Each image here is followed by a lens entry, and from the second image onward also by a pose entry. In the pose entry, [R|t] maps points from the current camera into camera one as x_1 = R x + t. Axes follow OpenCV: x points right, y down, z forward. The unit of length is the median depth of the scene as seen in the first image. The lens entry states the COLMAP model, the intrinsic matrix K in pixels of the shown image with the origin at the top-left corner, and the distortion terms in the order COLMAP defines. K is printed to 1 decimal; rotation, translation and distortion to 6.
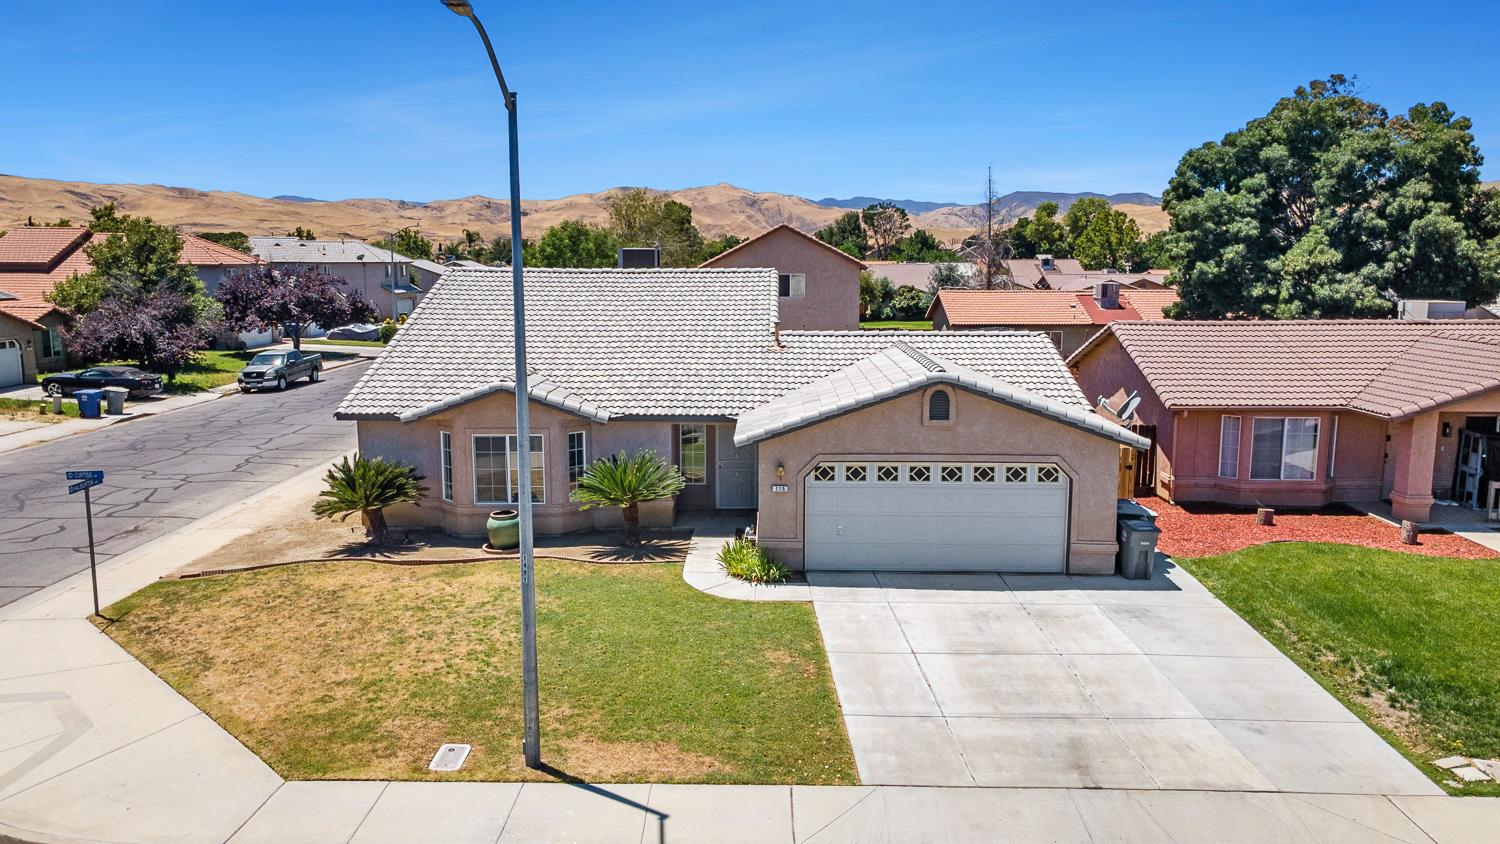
lens RADIAL K [[1095.0, 0, 745.6], [0, 1095.0, 433.6], [0, 0, 1]] dist [0.021052, 0.035384]
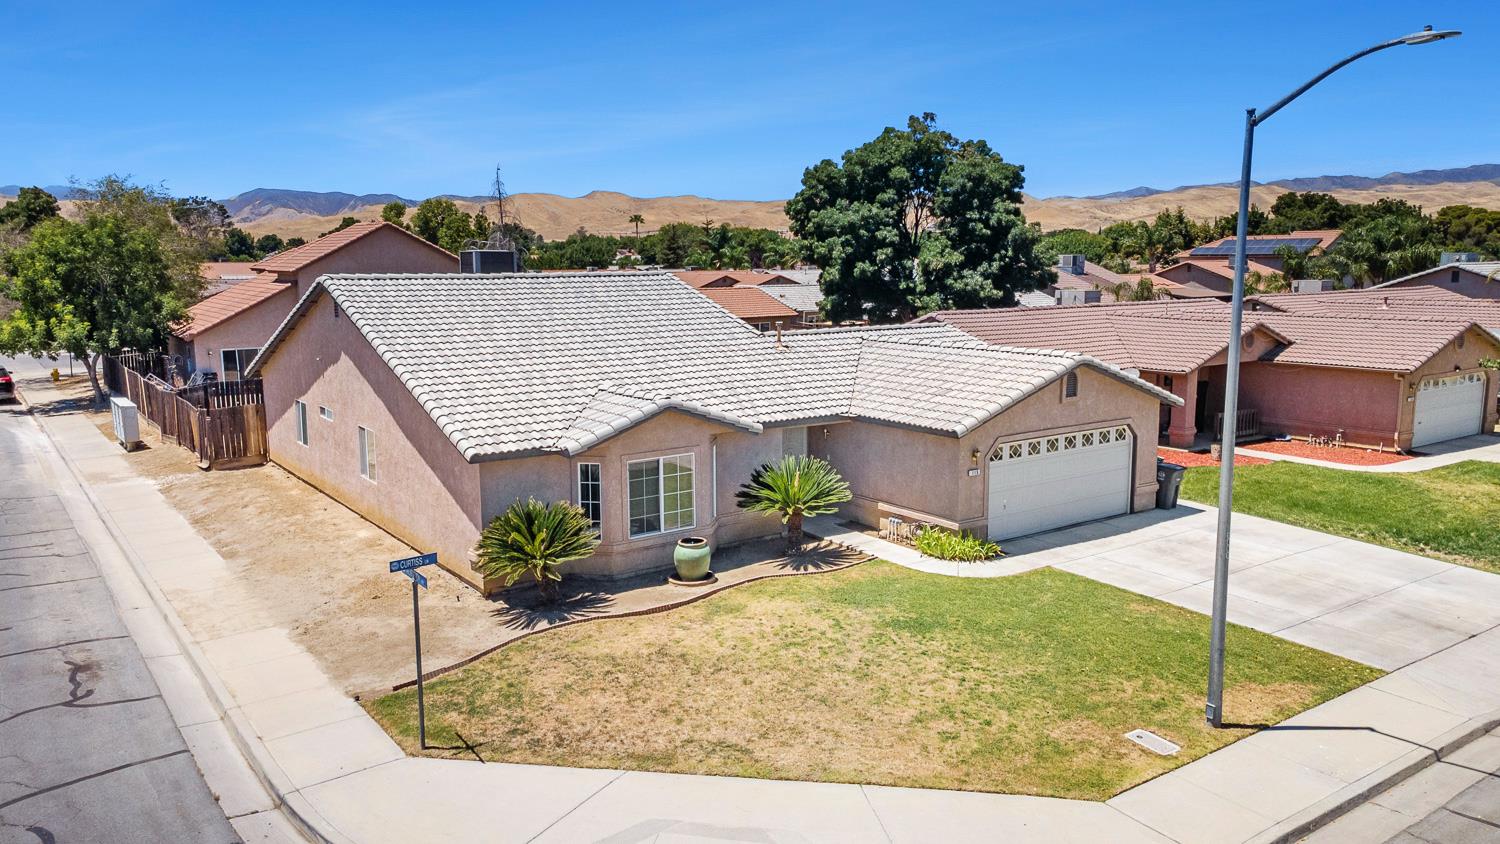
lens RADIAL K [[1095.0, 0, 745.9], [0, 1095.0, 431.9], [0, 0, 1]] dist [0.021052, 0.035384]
pose [[0.798966, -0.099967, 0.593009, -0.788420], [0.101402, 0.994362, 0.031006, -0.046292], [-0.592765, 0.035360, 0.804599, 0.257946]]
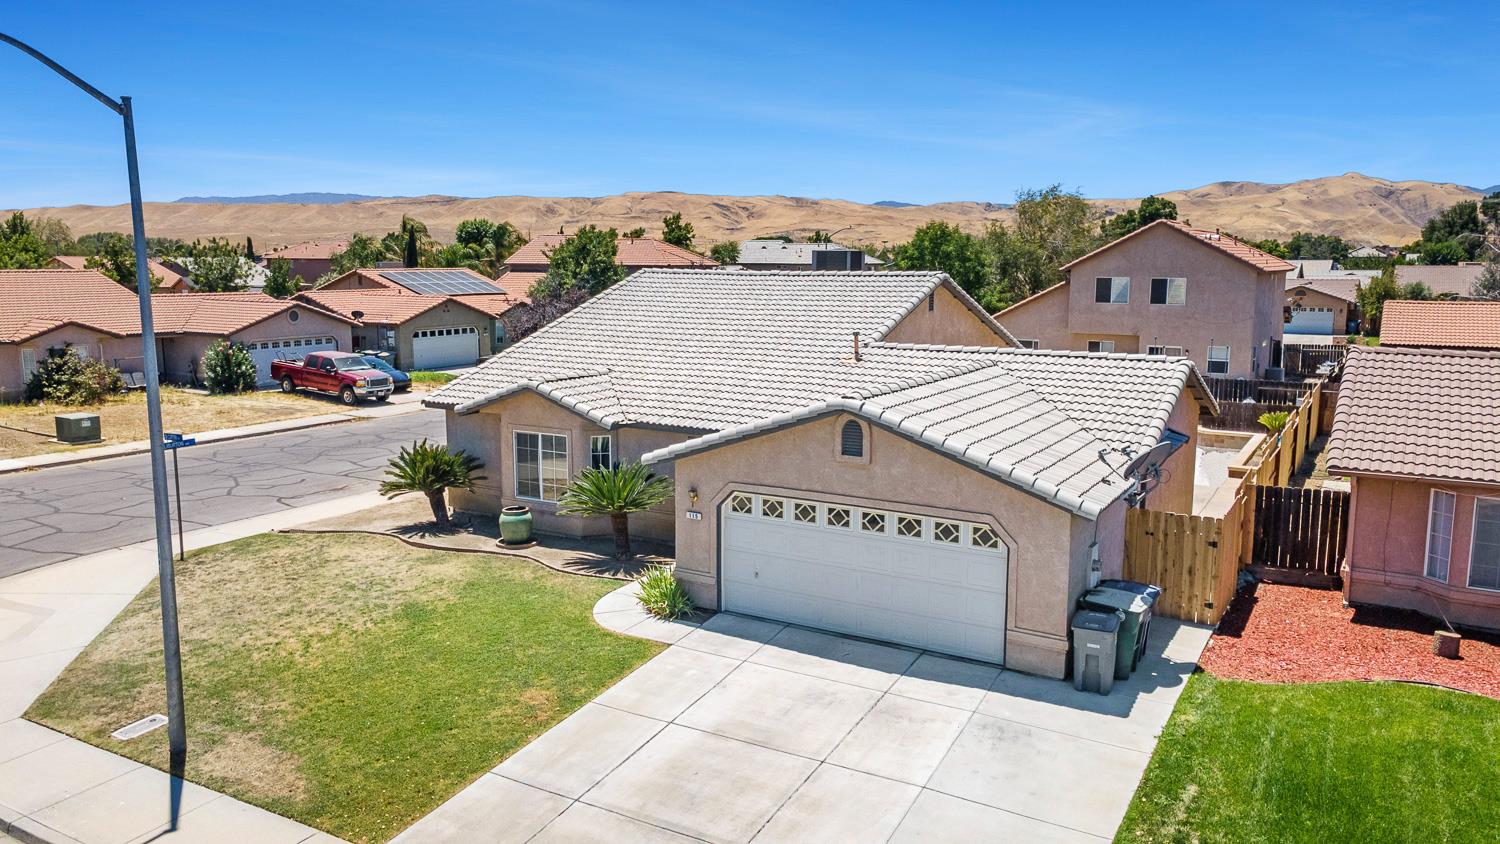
lens RADIAL K [[1095.0, 0, 745.2], [0, 1095.0, 430.0], [0, 0, 1]] dist [0.021052, 0.035384]
pose [[0.872153, 0.079082, -0.482799, 0.498355], [-0.081112, 0.996565, 0.016712, -0.038662], [0.482462, 0.024585, 0.875572, 0.226984]]
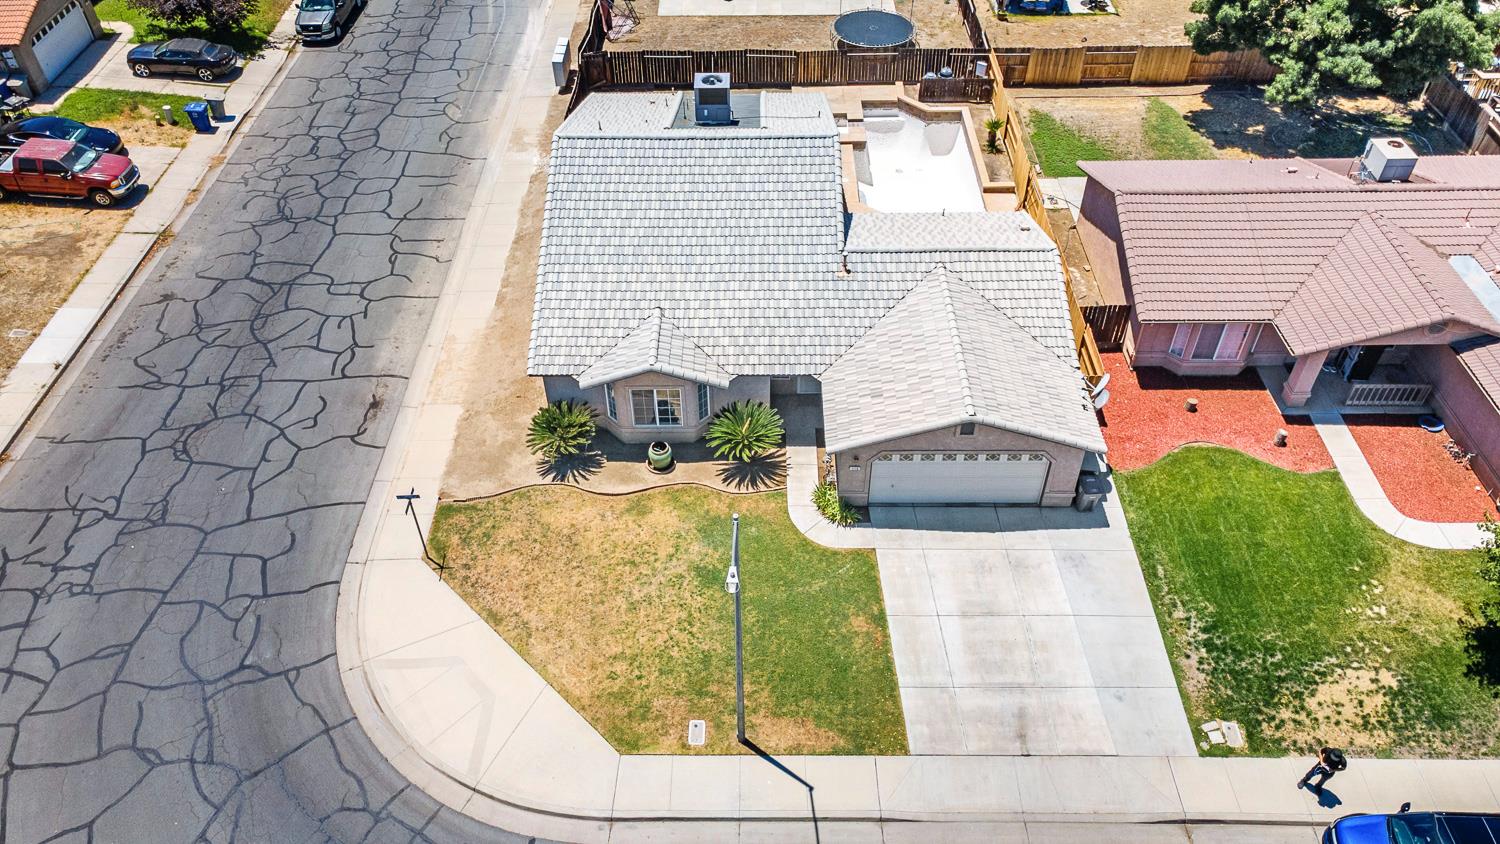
lens RADIAL K [[1095.0, 0, 747.1], [0, 1095.0, 418.0], [0, 0, 1]] dist [0.021052, 0.035384]
pose [[0.999821, -0.018200, 0.005176, -0.122431], [0.012205, 0.829365, 0.558574, -0.840846], [-0.014459, -0.558411, 0.829438, -0.198142]]
